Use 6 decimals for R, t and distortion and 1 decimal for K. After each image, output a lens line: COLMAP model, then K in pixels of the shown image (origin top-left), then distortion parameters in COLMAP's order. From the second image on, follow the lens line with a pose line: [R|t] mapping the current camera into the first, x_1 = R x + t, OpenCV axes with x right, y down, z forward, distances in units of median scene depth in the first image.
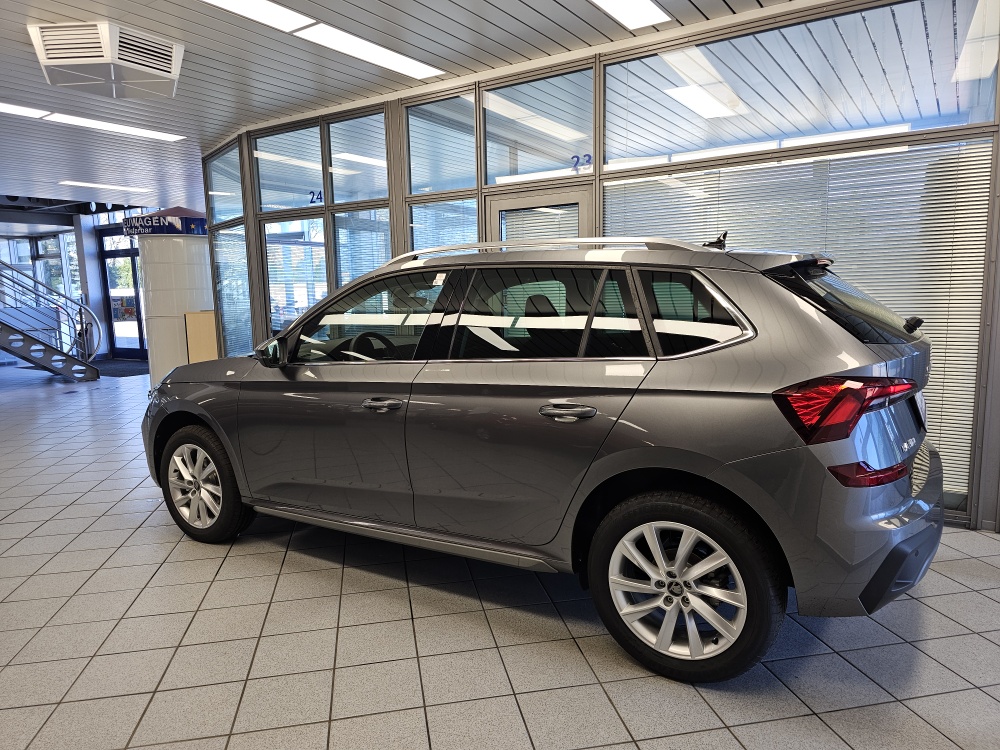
lens RADIAL K [[706.8, 0, 494.0], [0, 706.8, 376.9], [0, 0, 1]] dist [-0.006381, -0.030111]
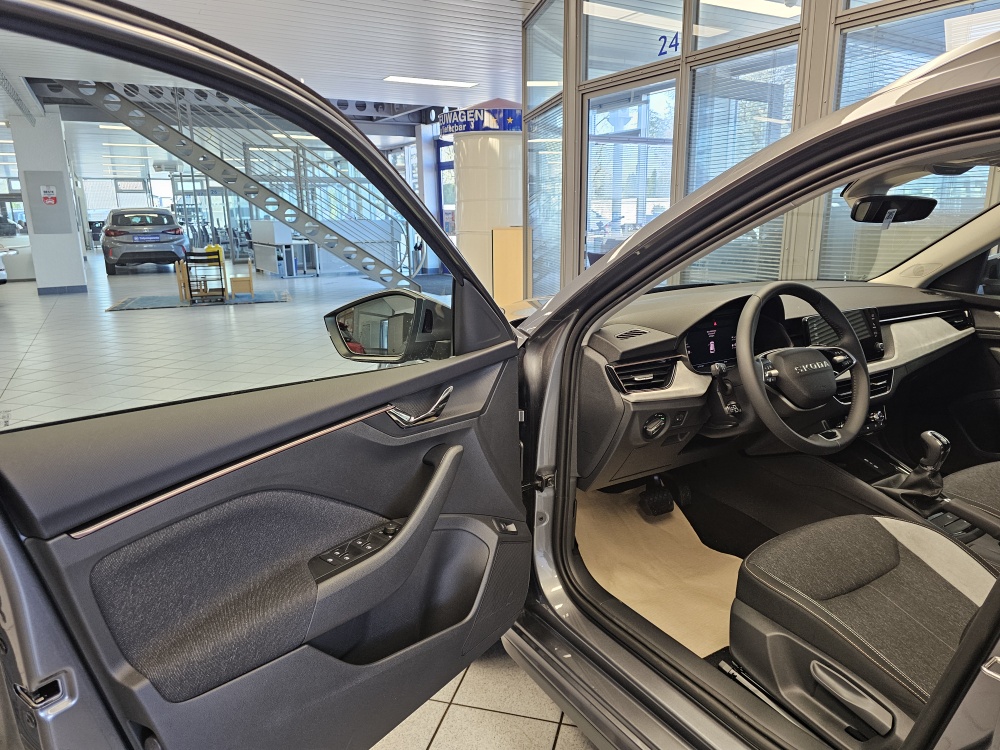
lens RADIAL K [[674.6, 0, 500.0], [0, 674.6, 375.0], [0, 0, 1]] dist [0.050540, -0.061973]
pose [[0.898432, 0.114906, -0.423812, -0.068548], [-0.064607, 0.989242, 0.131248, -0.022970], [0.434334, -0.090536, 0.896190, 0.259925]]
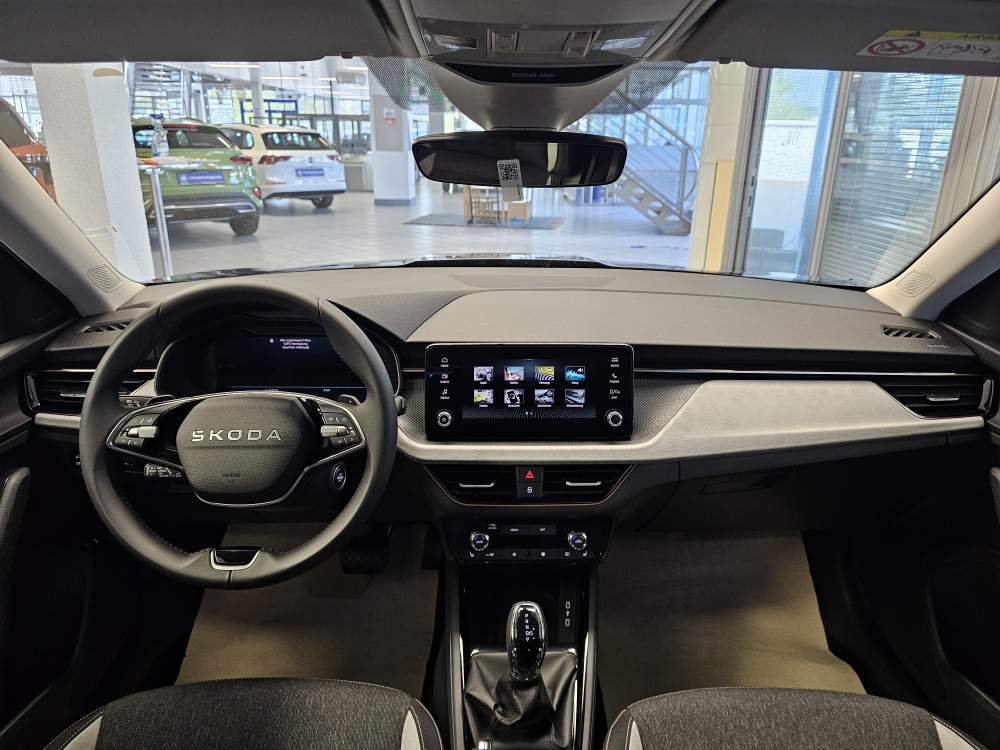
lens RADIAL K [[674.6, 0, 500.0], [0, 674.6, 375.0], [0, 0, 1]] dist [0.050540, -0.061973]
pose [[0.555508, 0.304199, -0.773869, 0.019282], [-0.131161, 0.951083, 0.279709, -0.046984], [0.821102, -0.053879, 0.568233, 0.416997]]
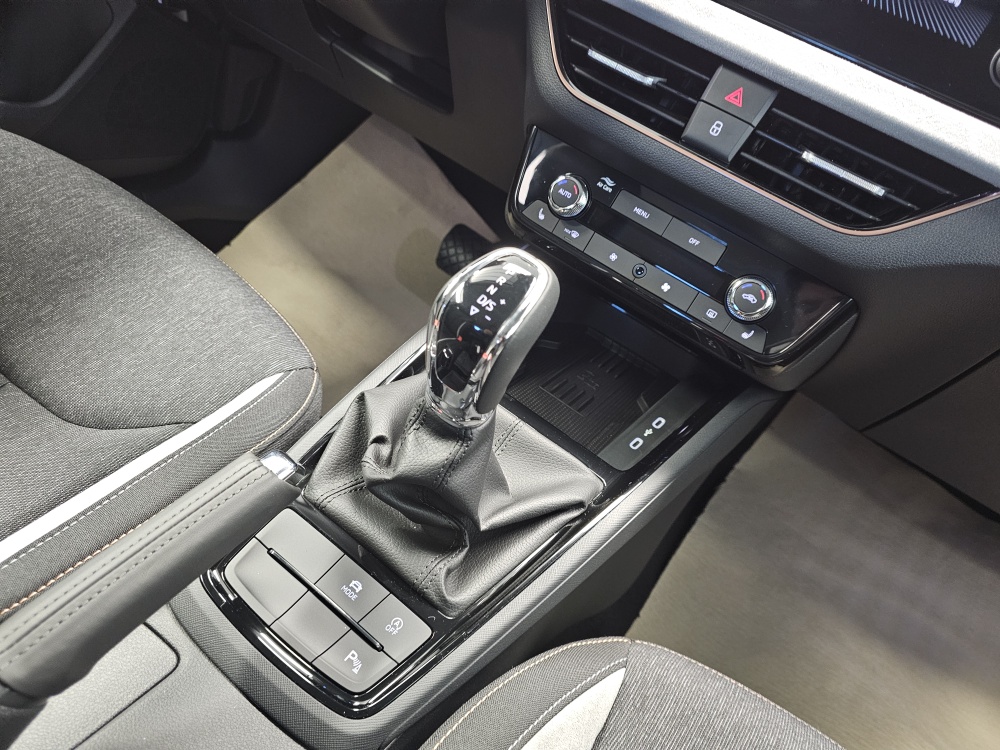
lens RADIAL K [[674.6, 0, 500.0], [0, 674.6, 375.0], [0, 0, 1]] dist [0.050540, -0.061973]
pose [[-0.014895, 0.595039, -0.803559, -0.007766], [-0.451458, 0.713067, 0.536397, -0.006542], [0.892168, 0.370763, 0.258014, 0.461749]]
